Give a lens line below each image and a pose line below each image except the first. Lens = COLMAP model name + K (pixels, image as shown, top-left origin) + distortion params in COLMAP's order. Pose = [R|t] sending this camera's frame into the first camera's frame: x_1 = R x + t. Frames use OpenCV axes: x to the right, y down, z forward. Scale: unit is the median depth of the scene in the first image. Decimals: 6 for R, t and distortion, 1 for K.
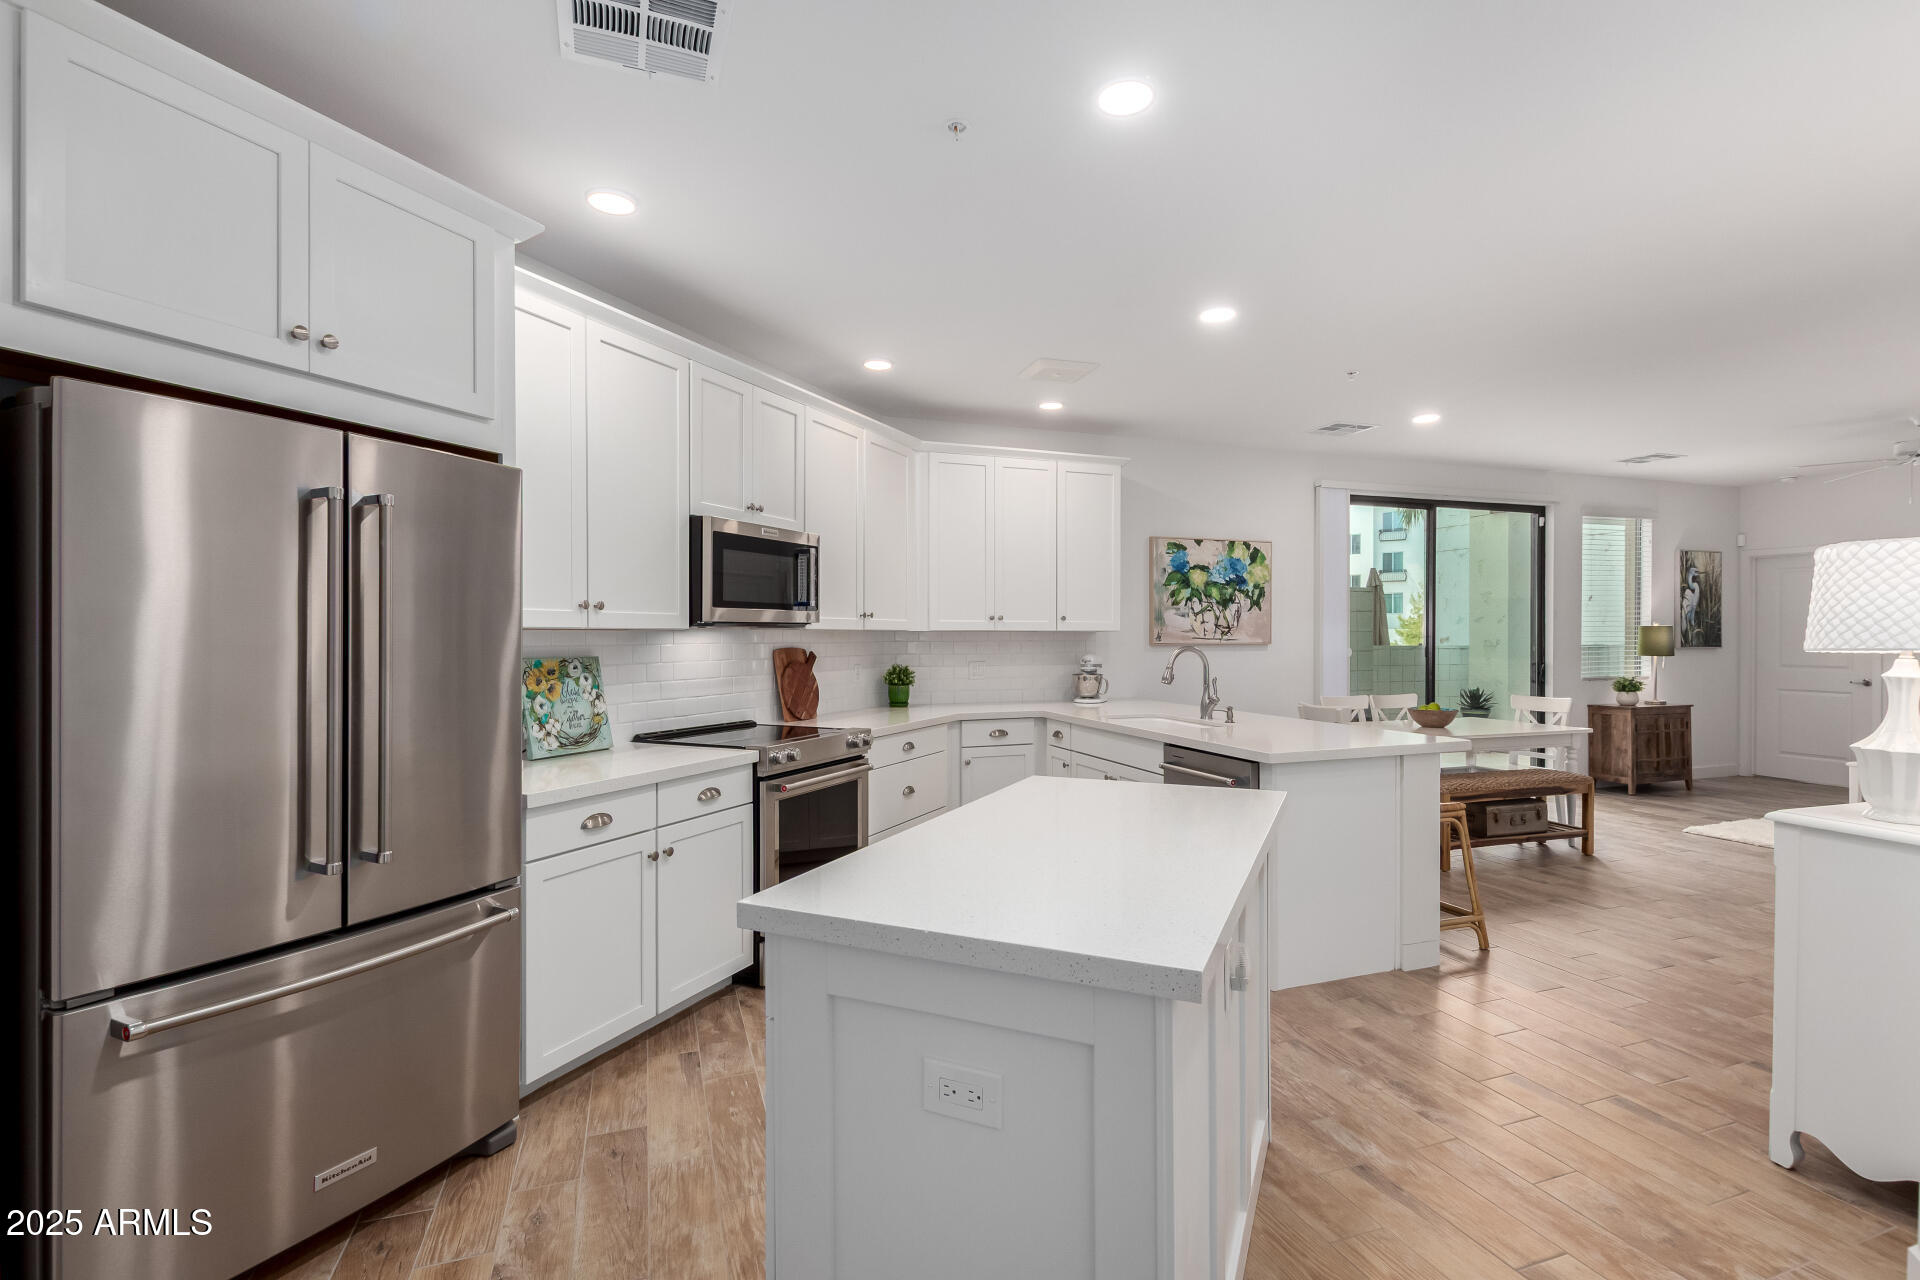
lens RADIAL K [[882.0, 0, 969.6], [0, 882.0, 636.9], [0, 0, 1]] dist [0.011659, -0.000166]
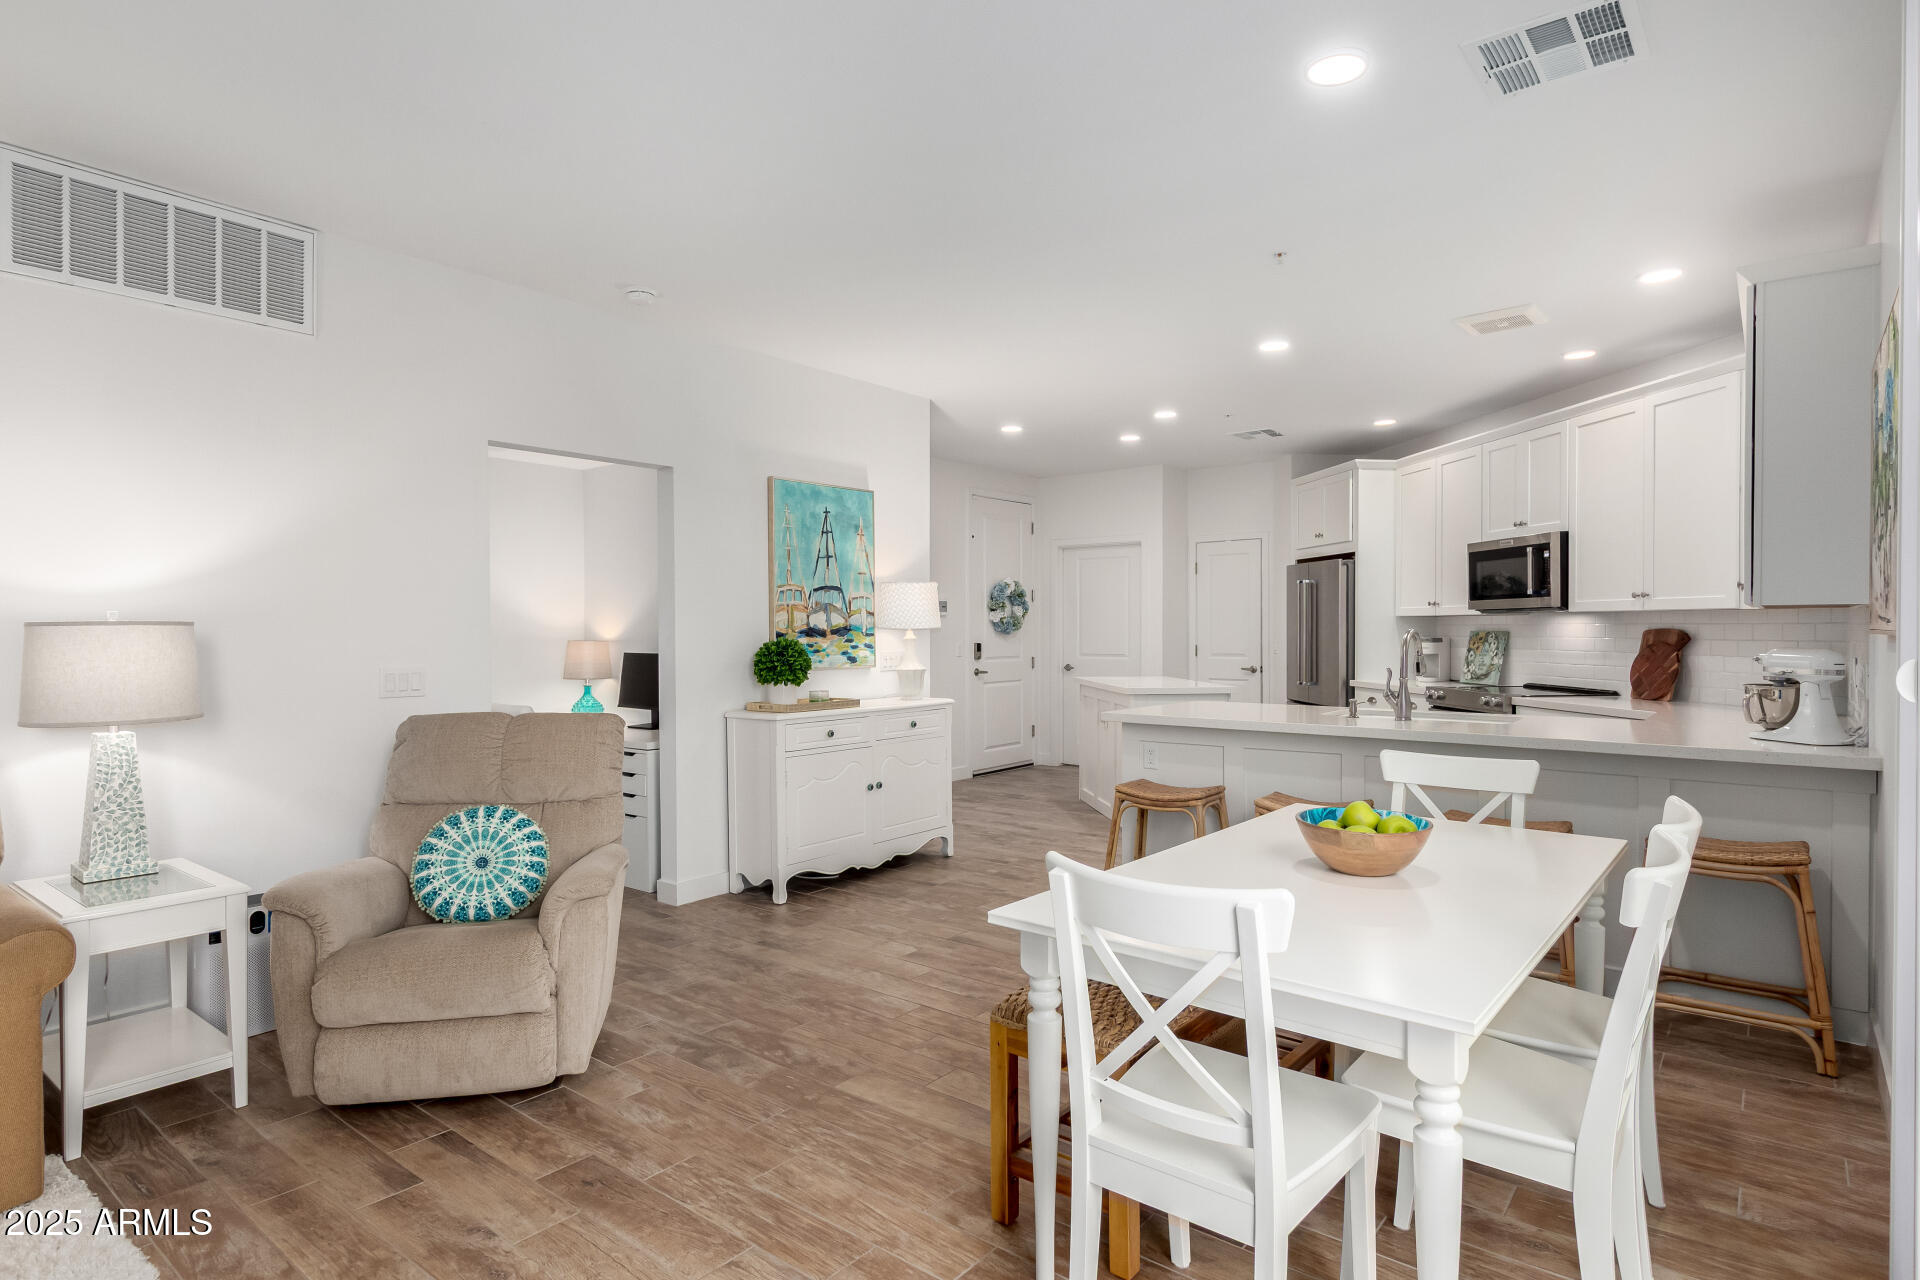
lens RADIAL K [[1031.7, 0, 960.0], [0, 1031.7, 640.0], [0, 0, 1]] dist [0.012276, -0.000040]
pose [[-0.855233, 0.013667, -0.518063, 0.816730], [0.007273, 0.999870, 0.014370, 0.001951], [0.518193, 0.008522, -0.855222, 1.186410]]
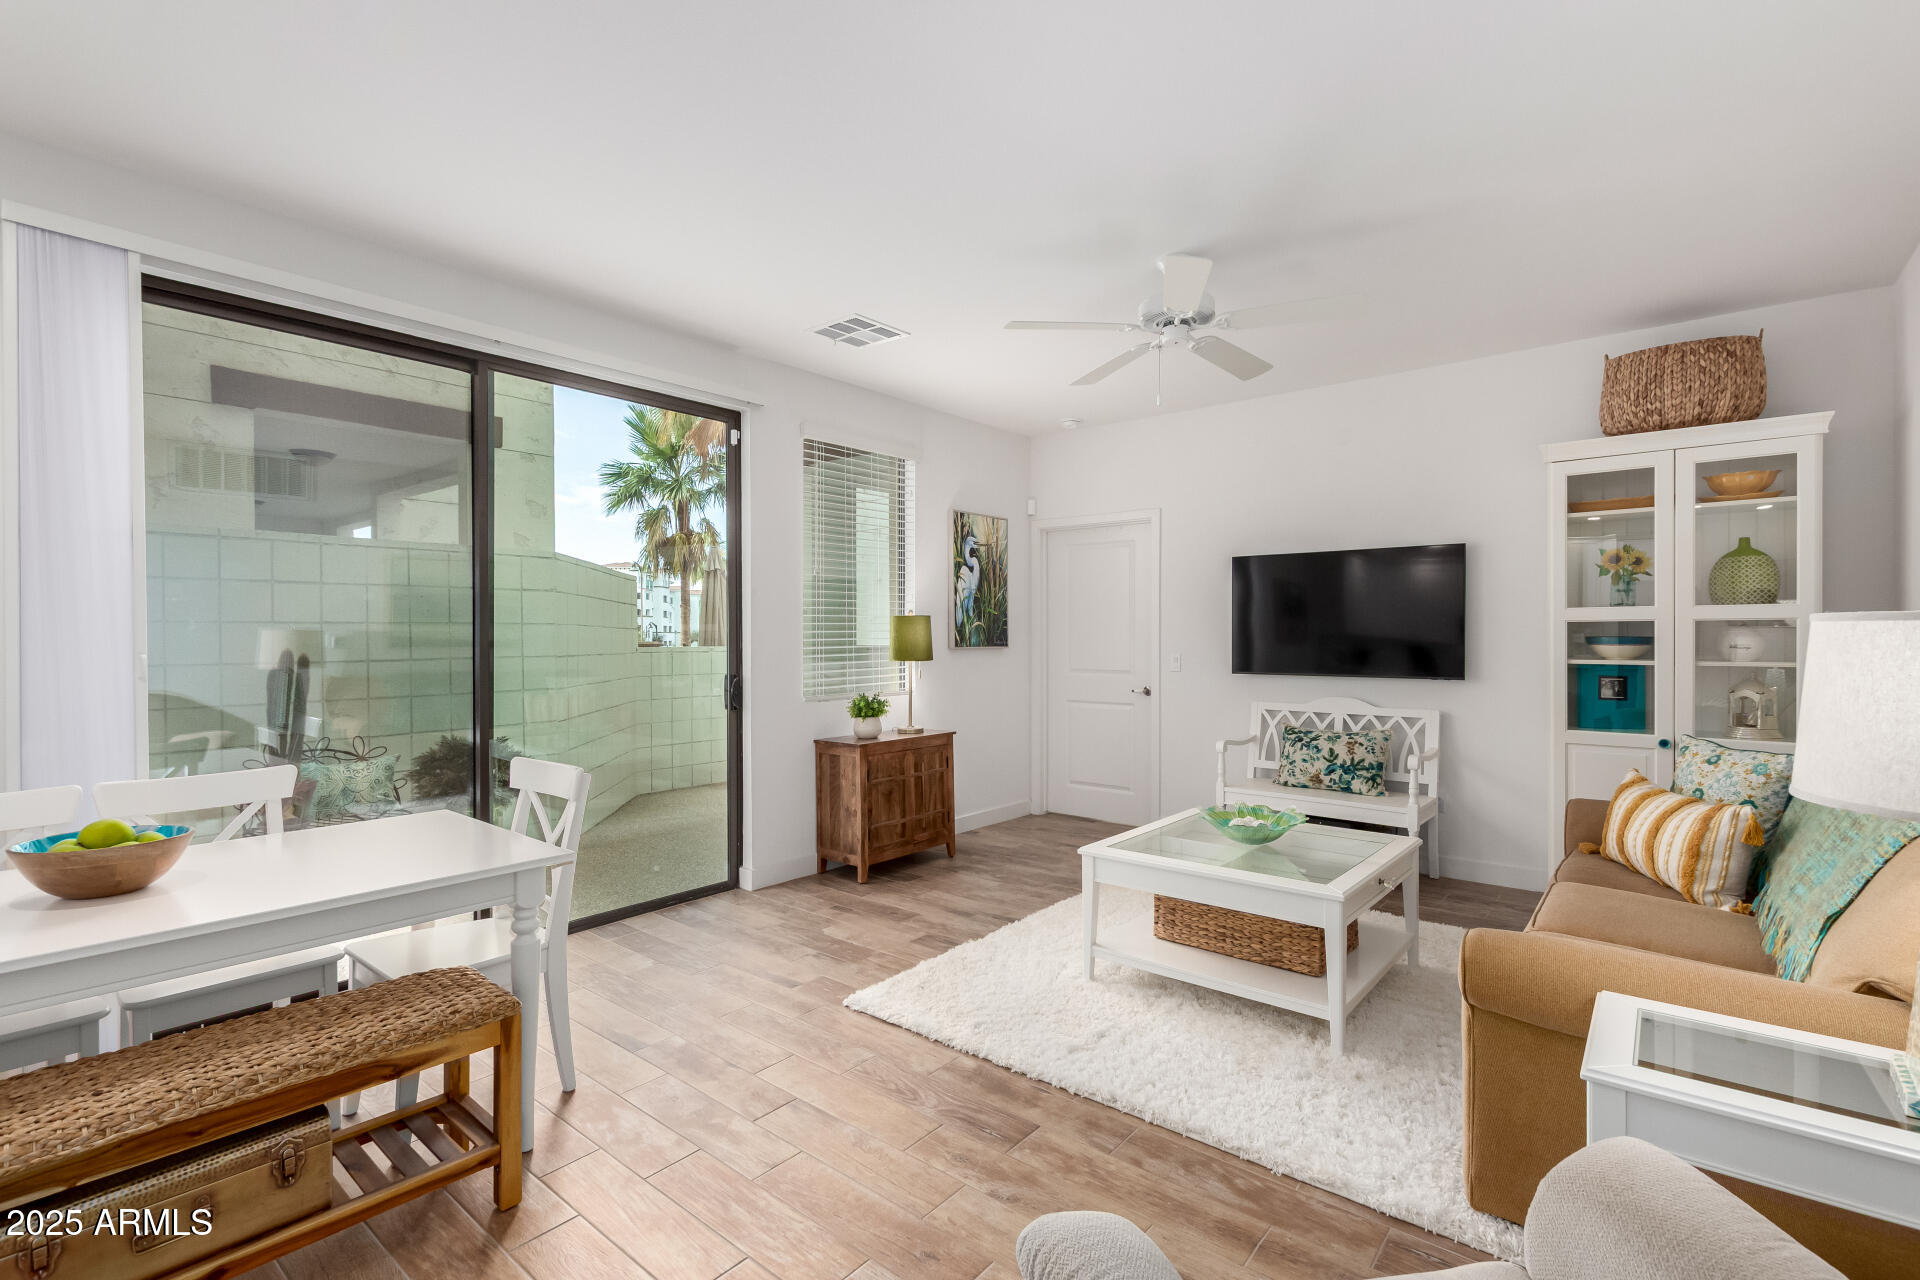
lens RADIAL K [[882.0, 0, 969.6], [0, 882.0, 636.9], [0, 0, 1]] dist [0.011659, -0.000166]
pose [[0.860231, 0.000793, 0.509903, 0.593451], [-0.001621, 0.999998, 0.001180, 0.003291], [-0.509901, -0.001842, 0.860231, 0.509952]]
